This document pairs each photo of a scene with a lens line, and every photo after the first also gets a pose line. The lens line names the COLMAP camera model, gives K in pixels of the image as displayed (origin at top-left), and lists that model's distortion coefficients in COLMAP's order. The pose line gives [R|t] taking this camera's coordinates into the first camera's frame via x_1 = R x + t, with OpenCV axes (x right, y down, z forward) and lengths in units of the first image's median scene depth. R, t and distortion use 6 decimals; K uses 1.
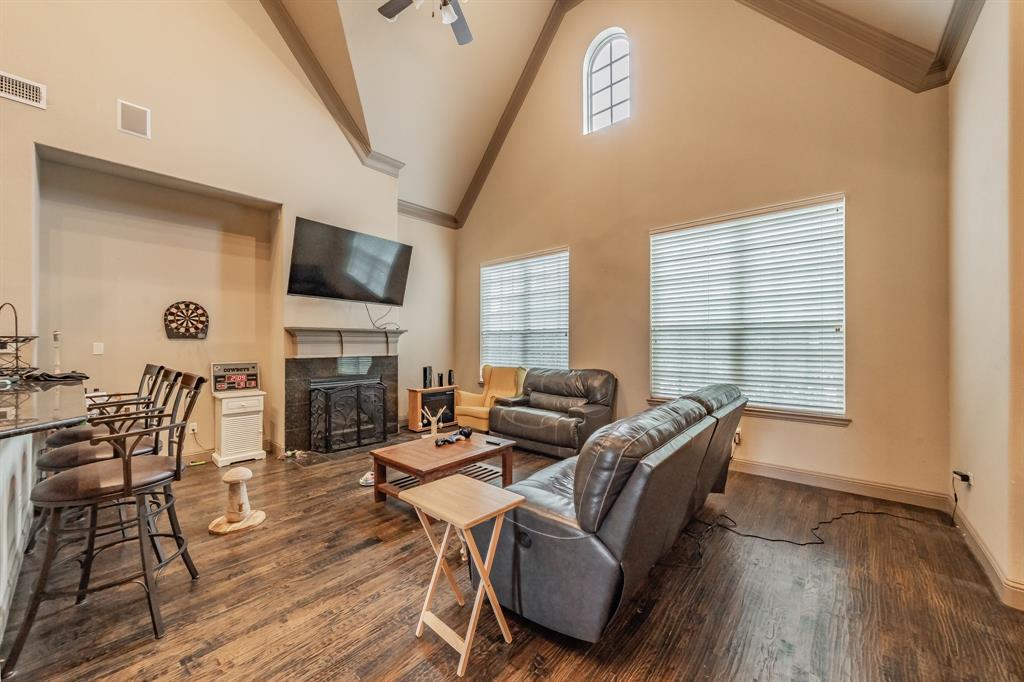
lens RADIAL K [[377.8, 0, 516.7], [0, 377.8, 341.9], [0, 0, 1]] dist [-0.001319, 0.000587]
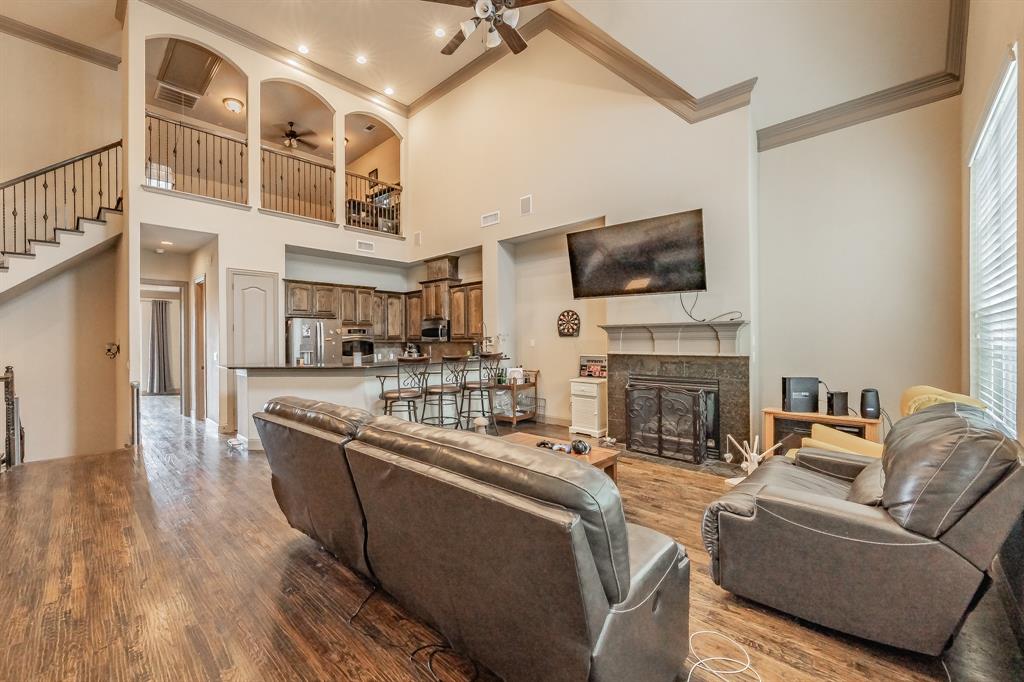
lens RADIAL K [[409.0, 0, 421.7], [0, 409.0, 341.6], [0, 0, 1]] dist [-0.004114, -0.000130]
pose [[-0.145763, 0.002729, -0.989316, 0.692843], [0.007027, 0.999974, 0.001723, 0.003240], [0.989295, -0.006701, -0.145778, 0.669297]]
